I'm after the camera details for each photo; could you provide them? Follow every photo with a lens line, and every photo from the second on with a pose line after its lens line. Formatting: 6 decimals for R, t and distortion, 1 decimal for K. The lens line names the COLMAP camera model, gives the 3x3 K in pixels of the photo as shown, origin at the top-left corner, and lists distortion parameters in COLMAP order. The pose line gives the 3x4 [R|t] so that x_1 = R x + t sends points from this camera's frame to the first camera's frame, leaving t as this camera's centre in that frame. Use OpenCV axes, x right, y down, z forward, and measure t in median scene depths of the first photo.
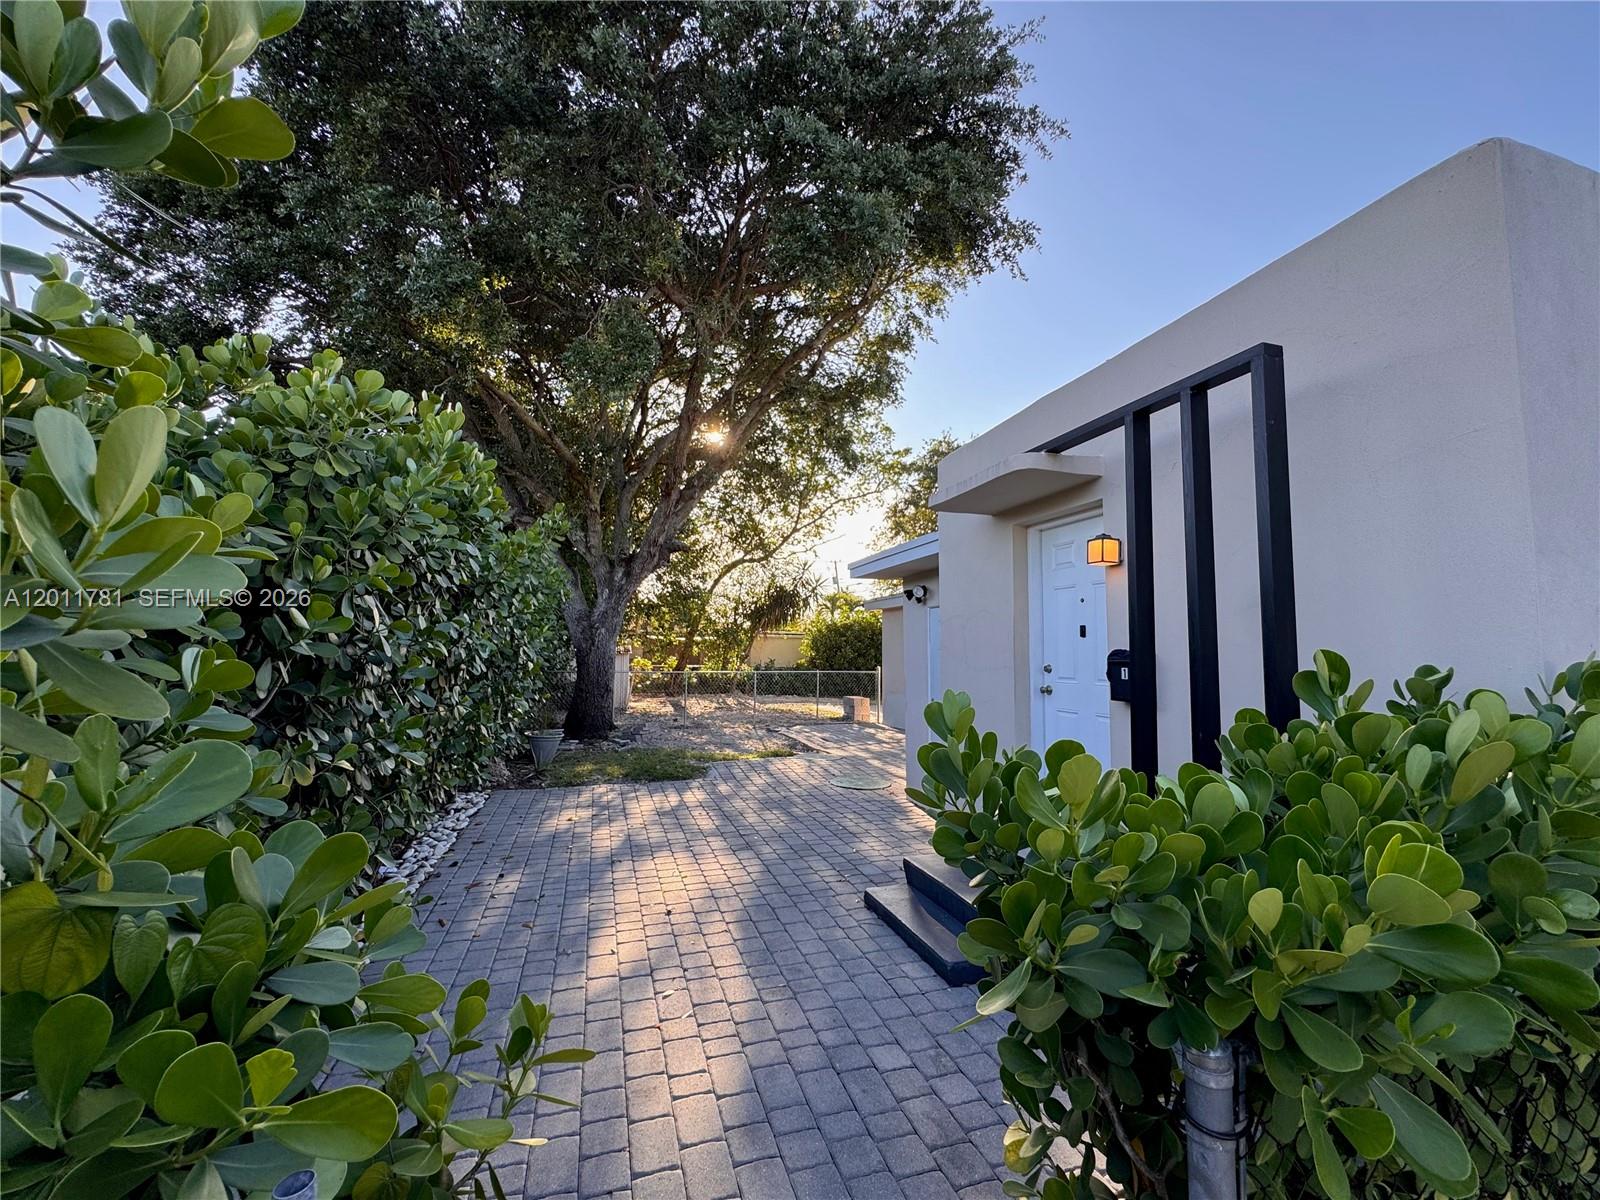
lens RADIAL K [[640.2, 0, 798.1], [0, 640.2, 599.9], [0, 0, 1]] dist [-0.004960, 0.000368]
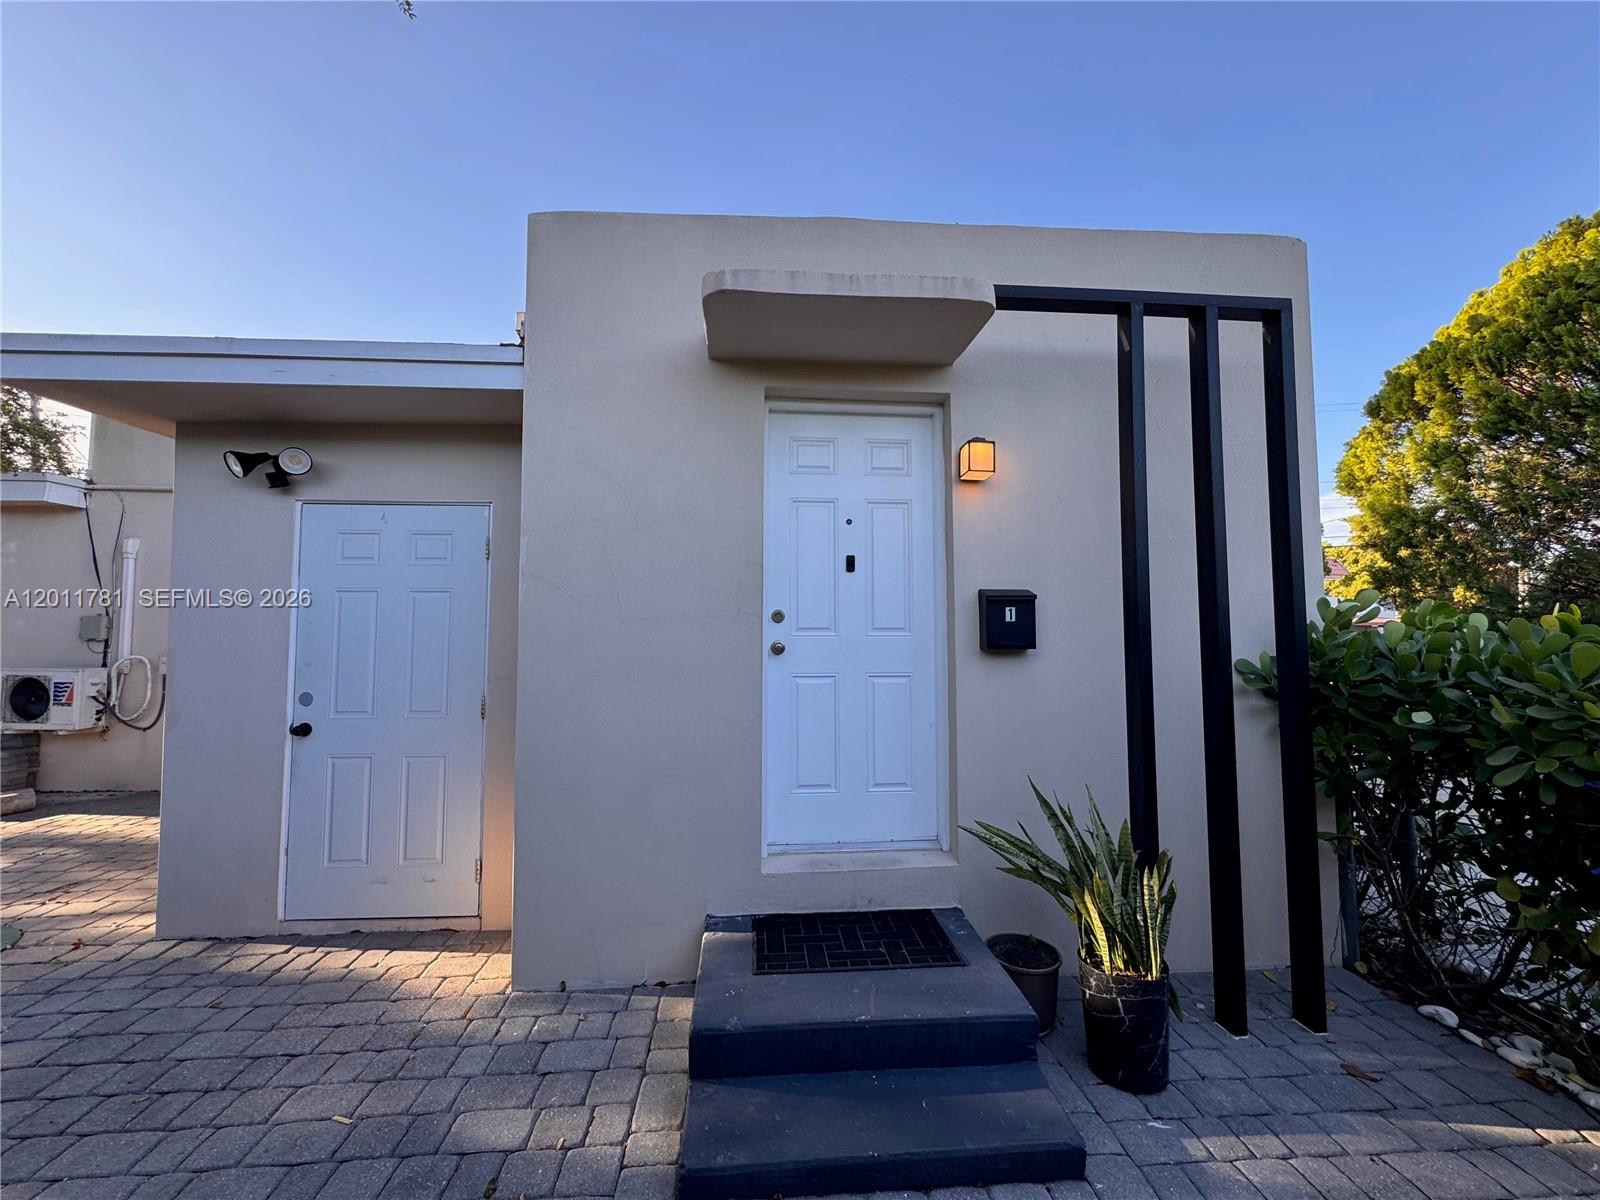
lens RADIAL K [[640.2, 0, 798.1], [0, 640.2, 599.9], [0, 0, 1]] dist [-0.004960, 0.000368]
pose [[0.225238, 0.040484, 0.973462, -0.397540], [-0.078304, 0.996656, -0.023330, 0.158591], [-0.971152, -0.070972, 0.227655, 1.251992]]
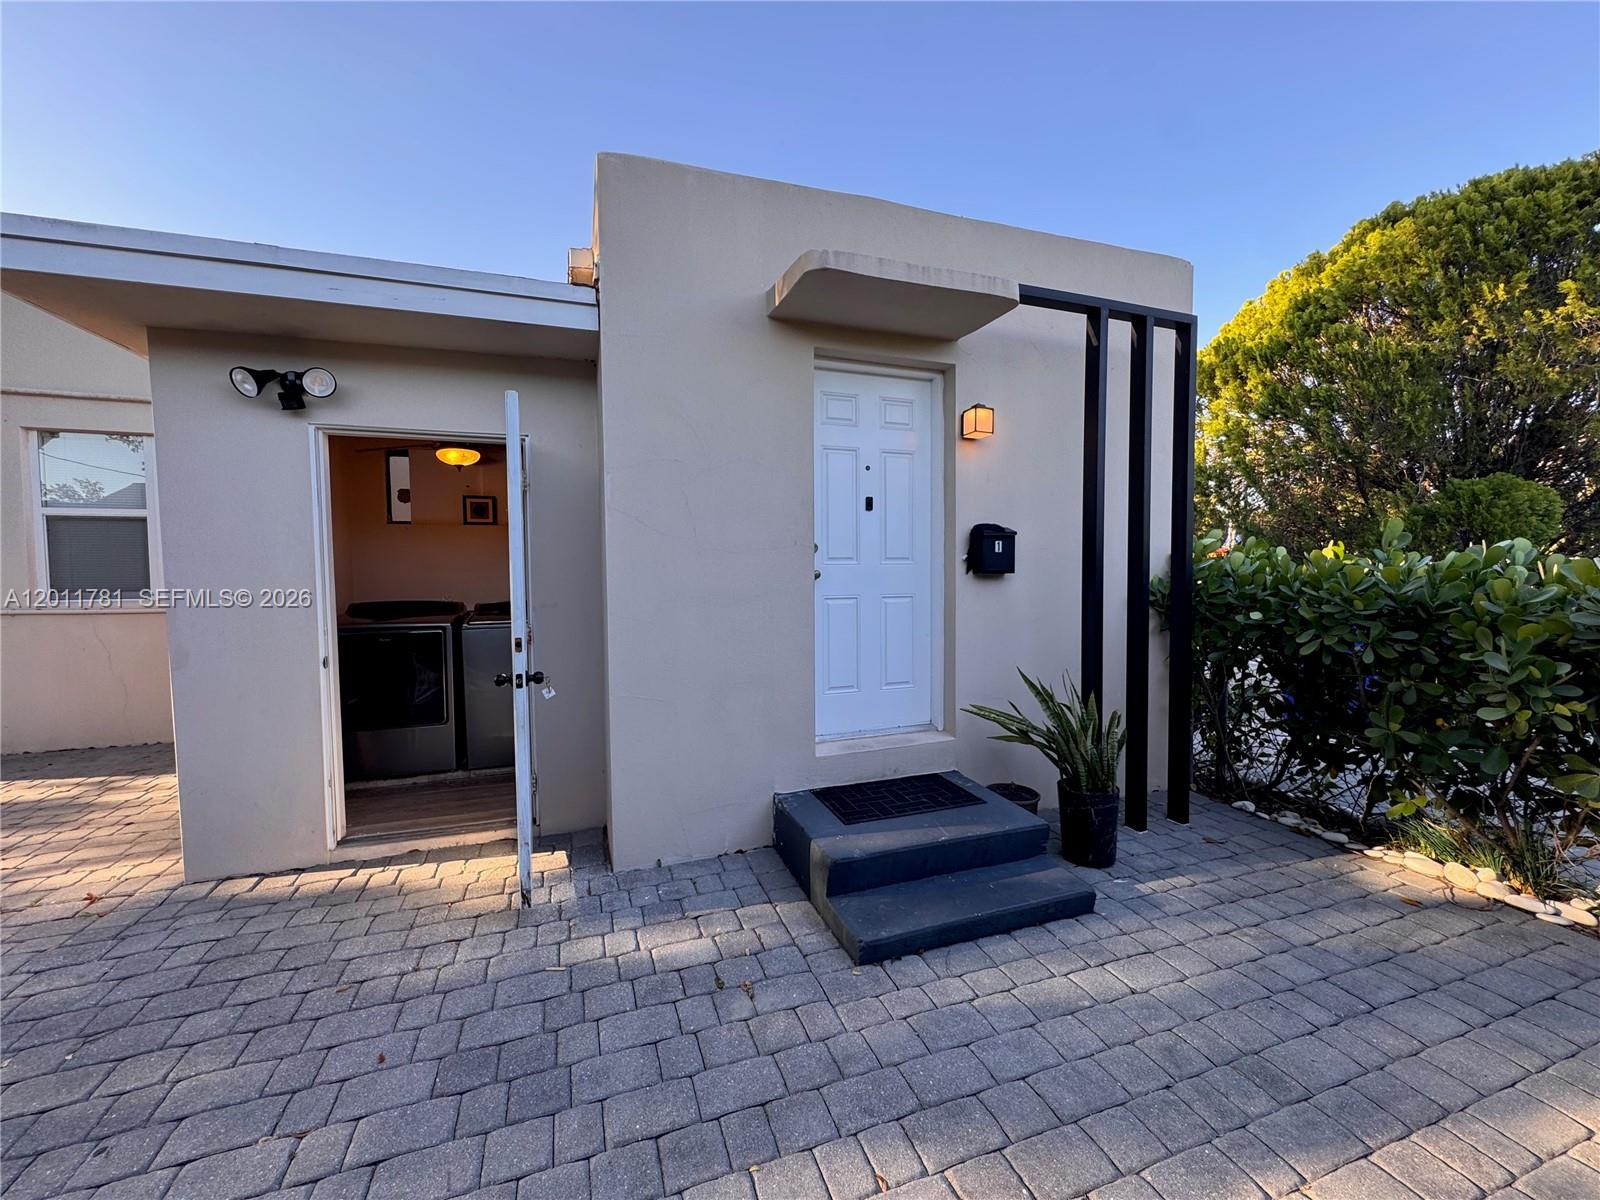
lens RADIAL K [[640.2, 0, 798.1], [0, 640.2, 599.9], [0, 0, 1]] dist [-0.004960, 0.000368]
pose [[-0.040298, -0.063062, 0.997196, -0.610929], [-0.077201, 0.995220, 0.059817, 0.190761], [-0.996201, -0.074574, -0.044974, 1.588201]]
